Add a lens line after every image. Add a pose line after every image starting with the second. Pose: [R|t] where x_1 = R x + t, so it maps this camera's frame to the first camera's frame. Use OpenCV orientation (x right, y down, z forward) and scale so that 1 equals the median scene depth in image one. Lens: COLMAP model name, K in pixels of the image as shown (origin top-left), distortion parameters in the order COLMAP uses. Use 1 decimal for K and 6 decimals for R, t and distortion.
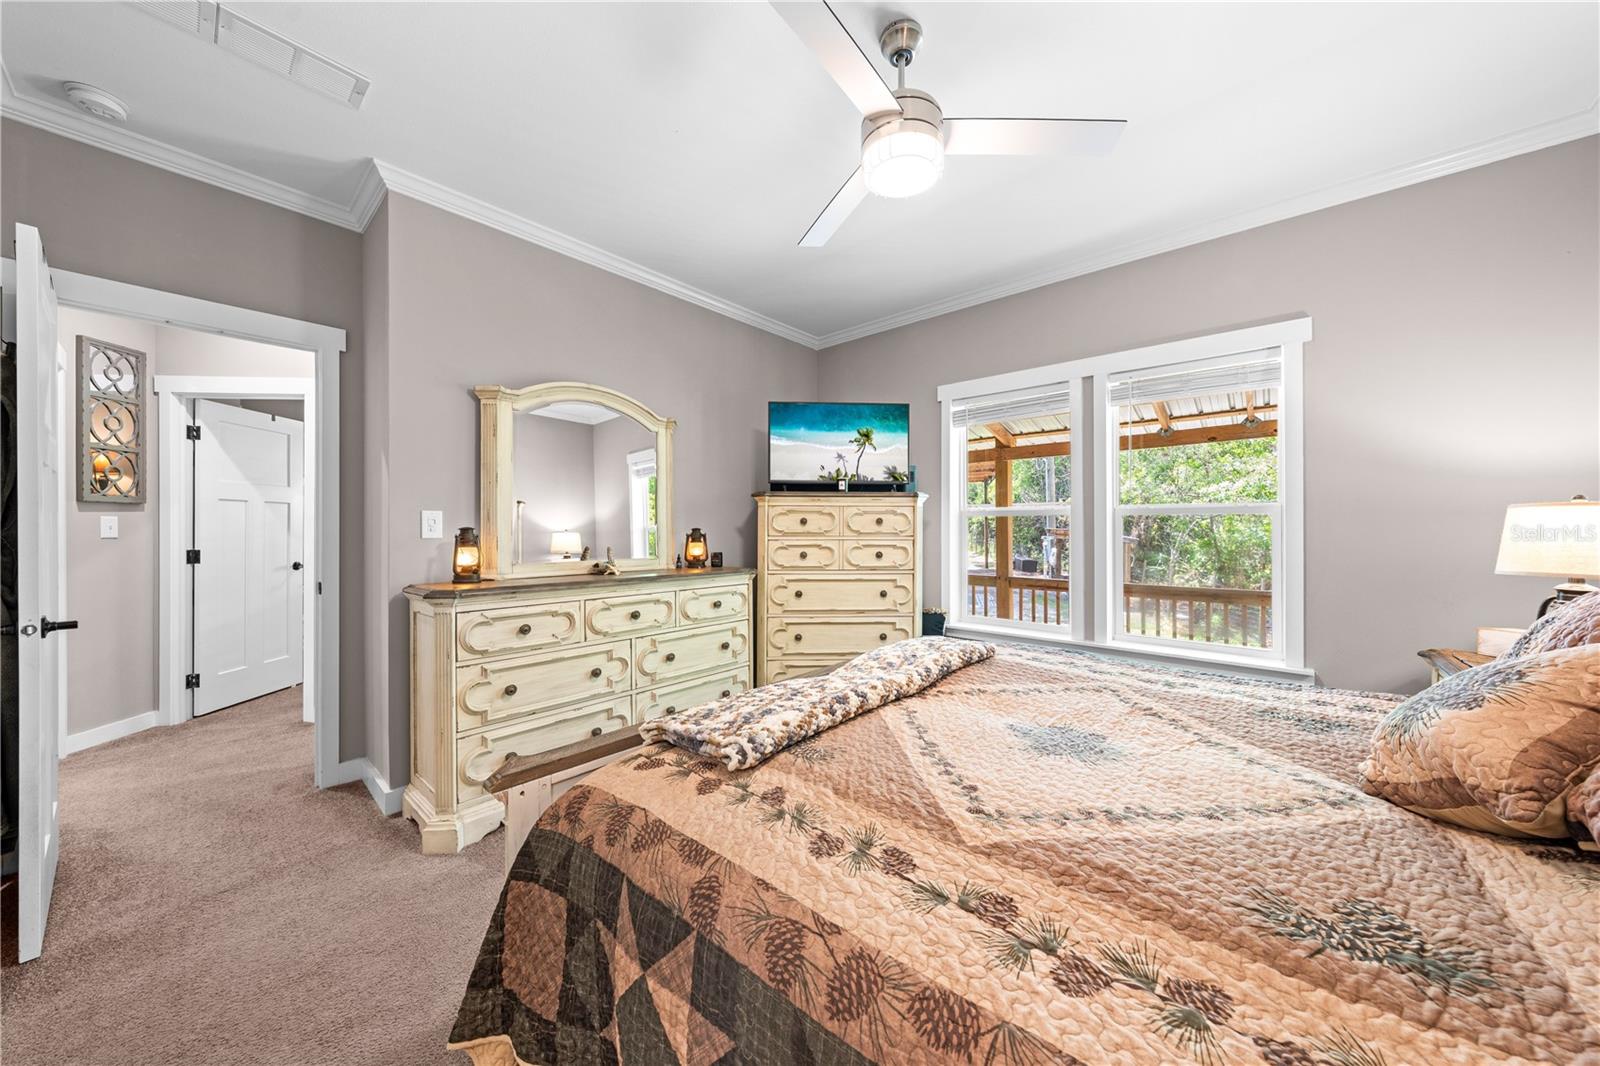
lens RADIAL K [[539.6, 0, 802.6], [0, 539.6, 531.2], [0, 0, 1]] dist [-0.003474, 0.000578]
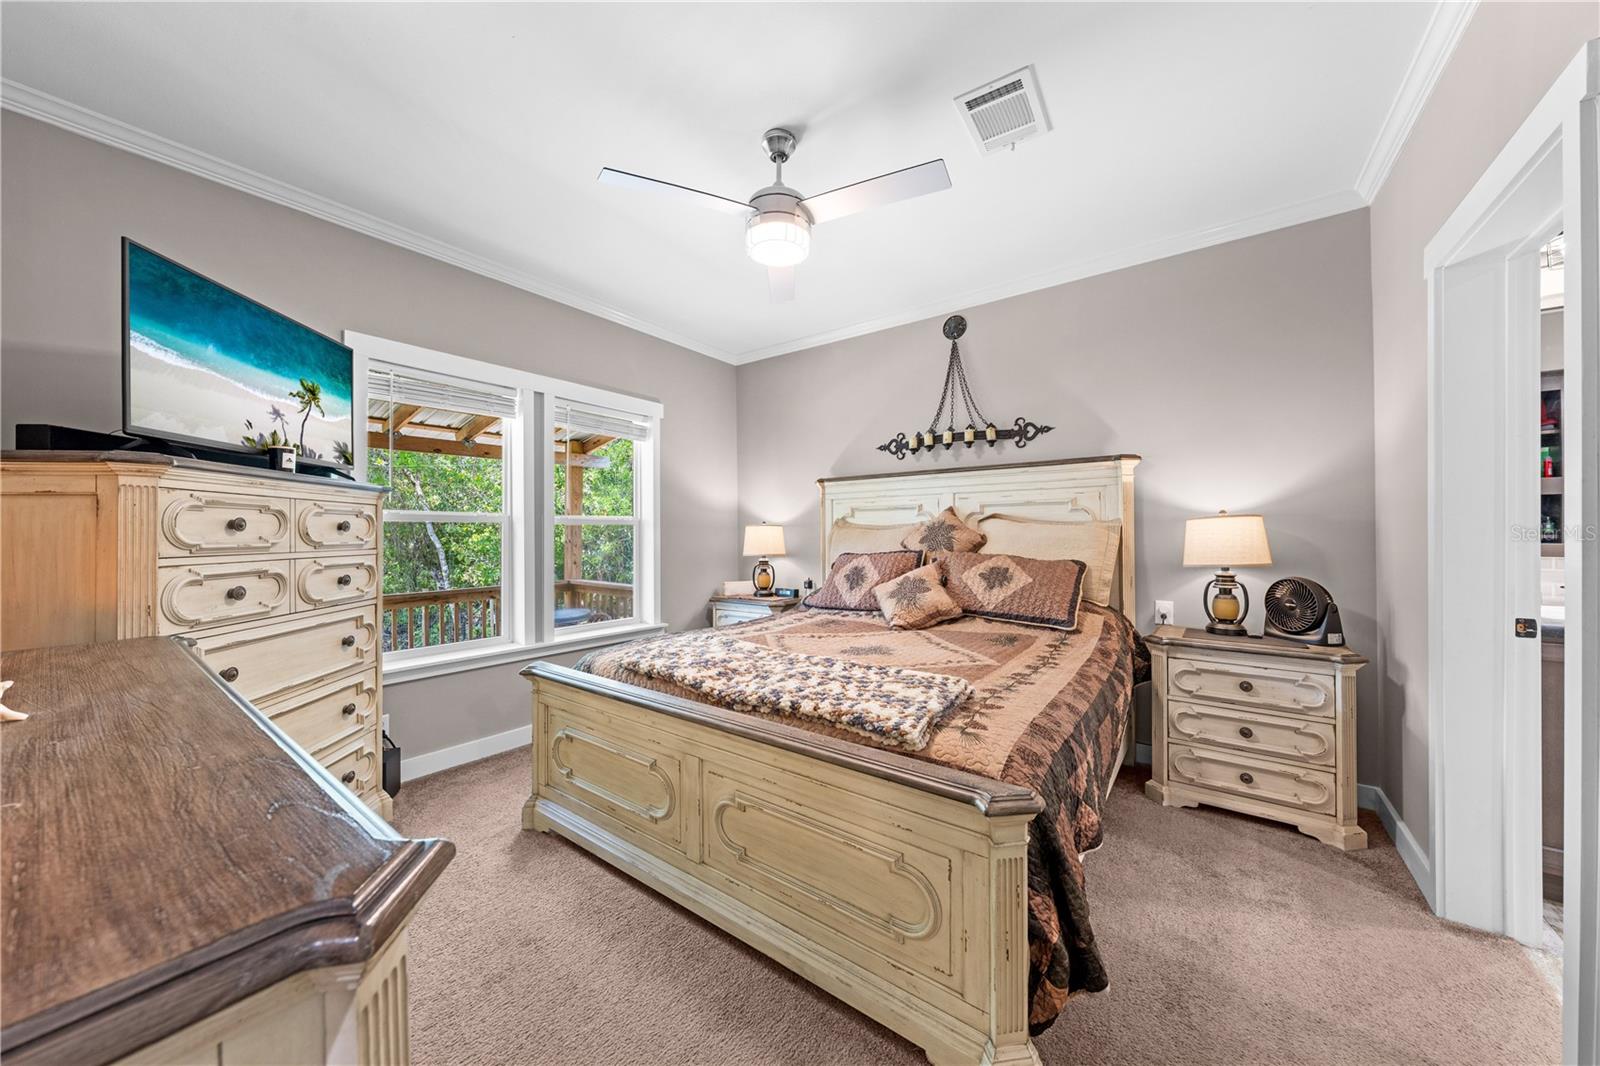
lens RADIAL K [[551.3, 0, 800.0], [0, 551.3, 533.0], [0, 0, 1]] dist [-0.000225, 0.000022]
pose [[-0.071051, -0.000696, 0.997472, -0.533439], [0.006395, 0.999979, 0.001153, -0.008713], [-0.997452, 0.006461, -0.071045, 0.517938]]
